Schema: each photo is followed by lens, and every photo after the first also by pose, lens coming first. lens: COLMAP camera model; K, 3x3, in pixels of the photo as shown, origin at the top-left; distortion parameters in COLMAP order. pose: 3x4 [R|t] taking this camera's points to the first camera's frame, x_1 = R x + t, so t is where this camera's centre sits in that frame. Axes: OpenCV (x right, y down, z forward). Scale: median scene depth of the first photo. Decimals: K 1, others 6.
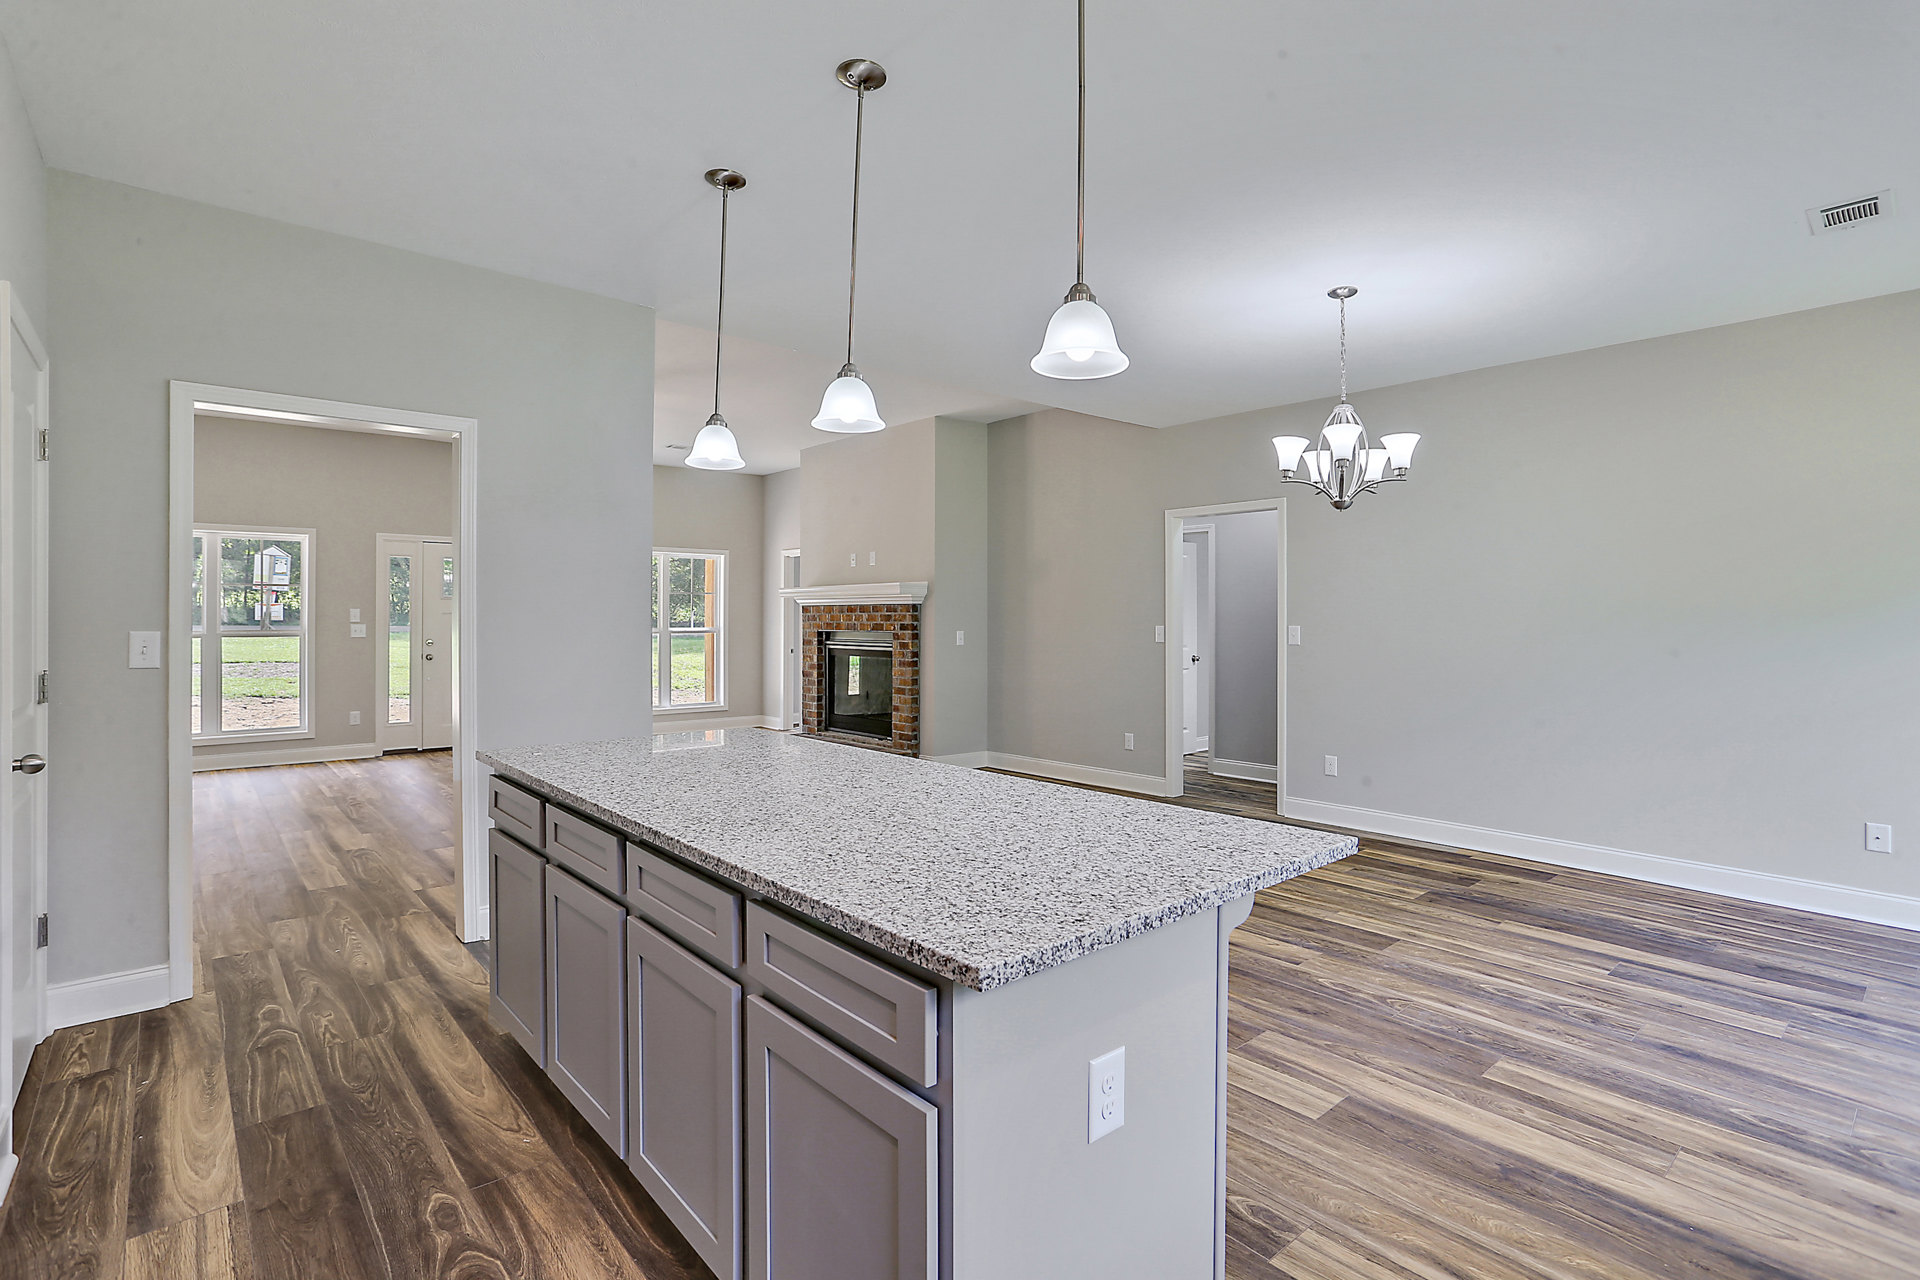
lens RADIAL K [[930.0, 0, 939.9], [0, 930.0, 614.2], [0, 0, 1]] dist [-0.045825, 0.017492]
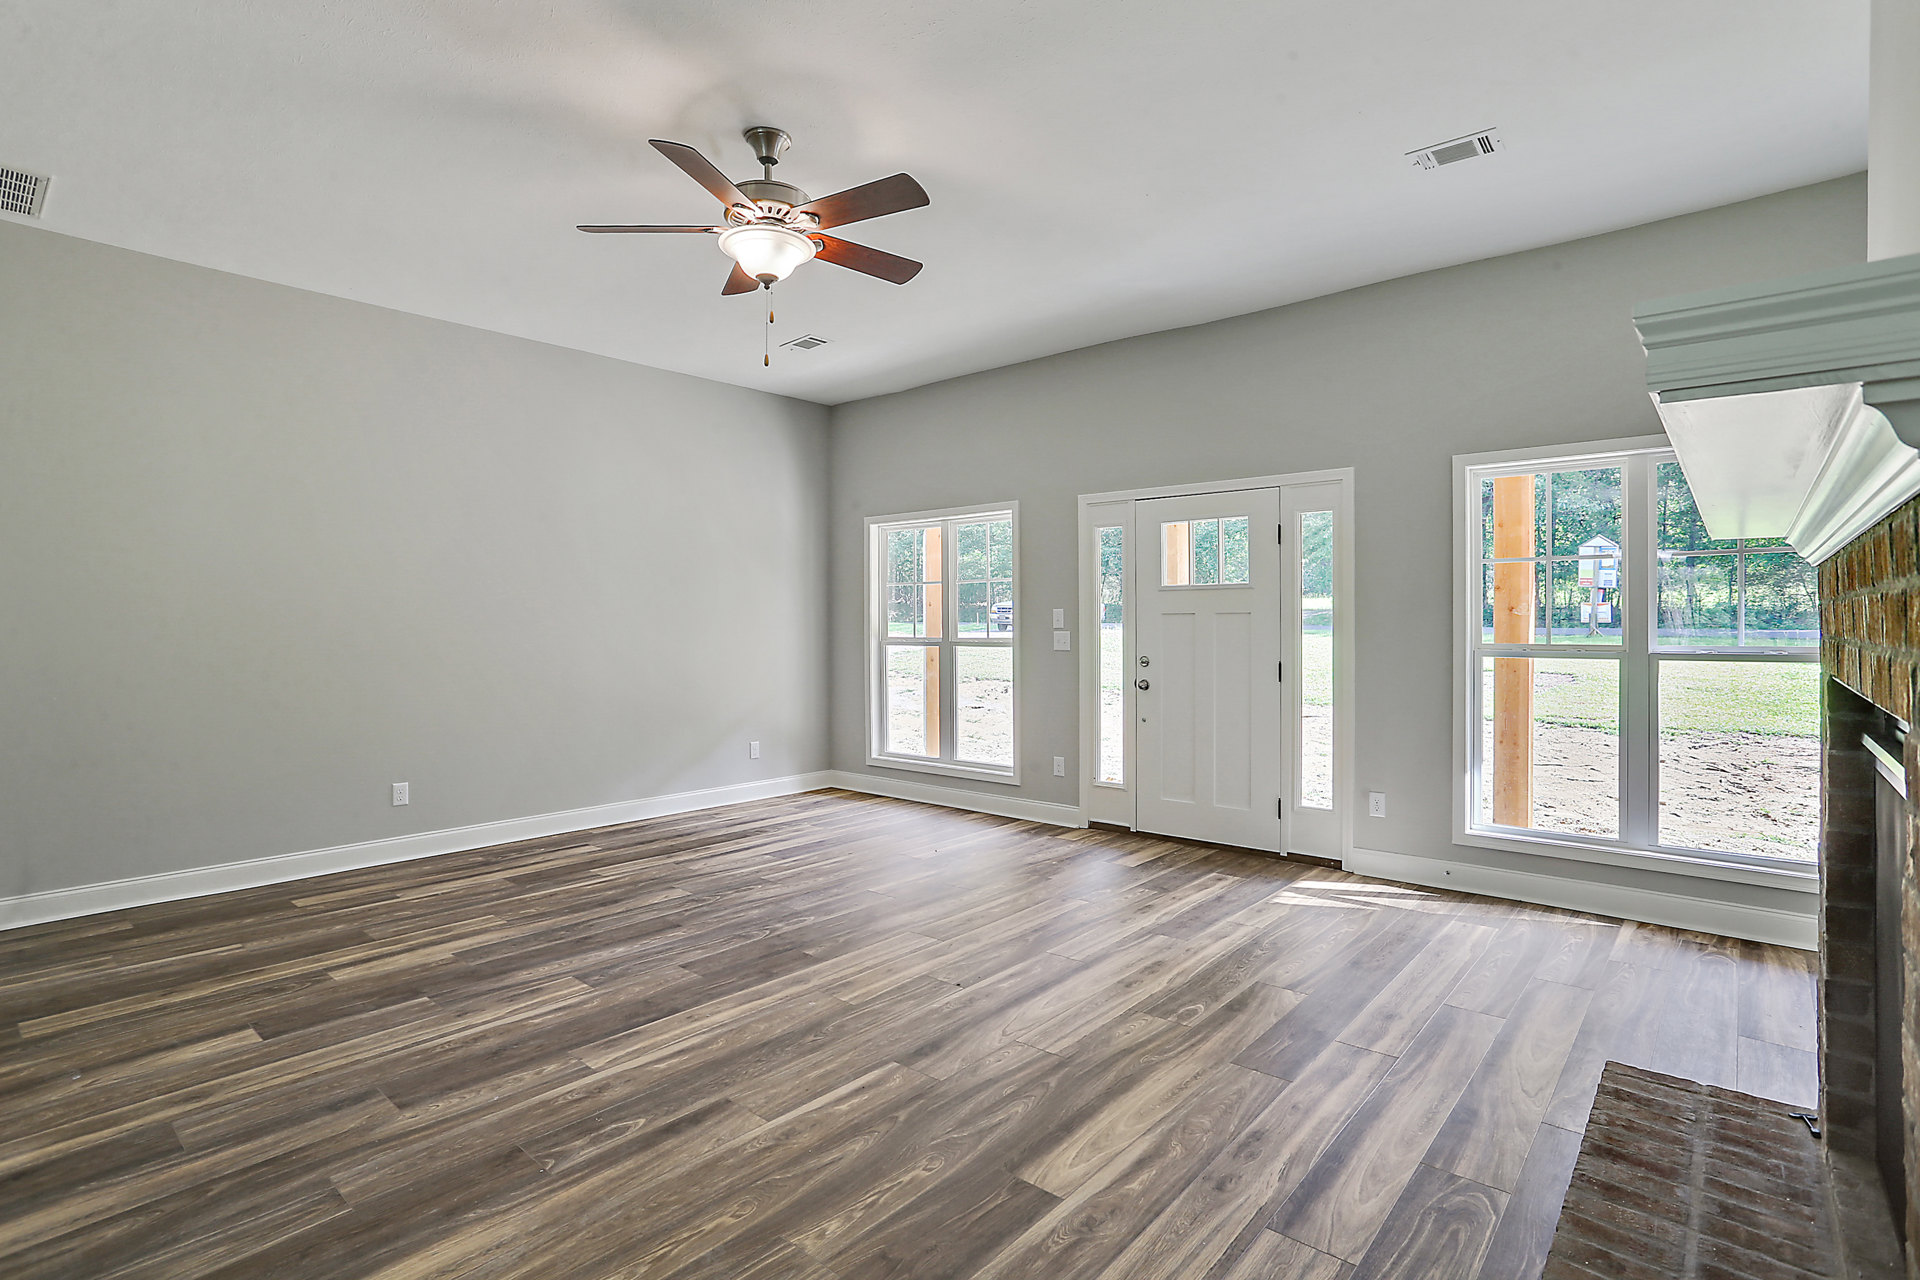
lens RADIAL K [[930.0, 0, 955.7], [0, 930.0, 625.7], [0, 0, 1]] dist [-0.045825, 0.017492]
pose [[0.150398, 0.001264, -0.988625, 0.046277], [0.008983, 0.999956, 0.002645, 0.004144], [0.988585, -0.009278, 0.150380, 0.798034]]
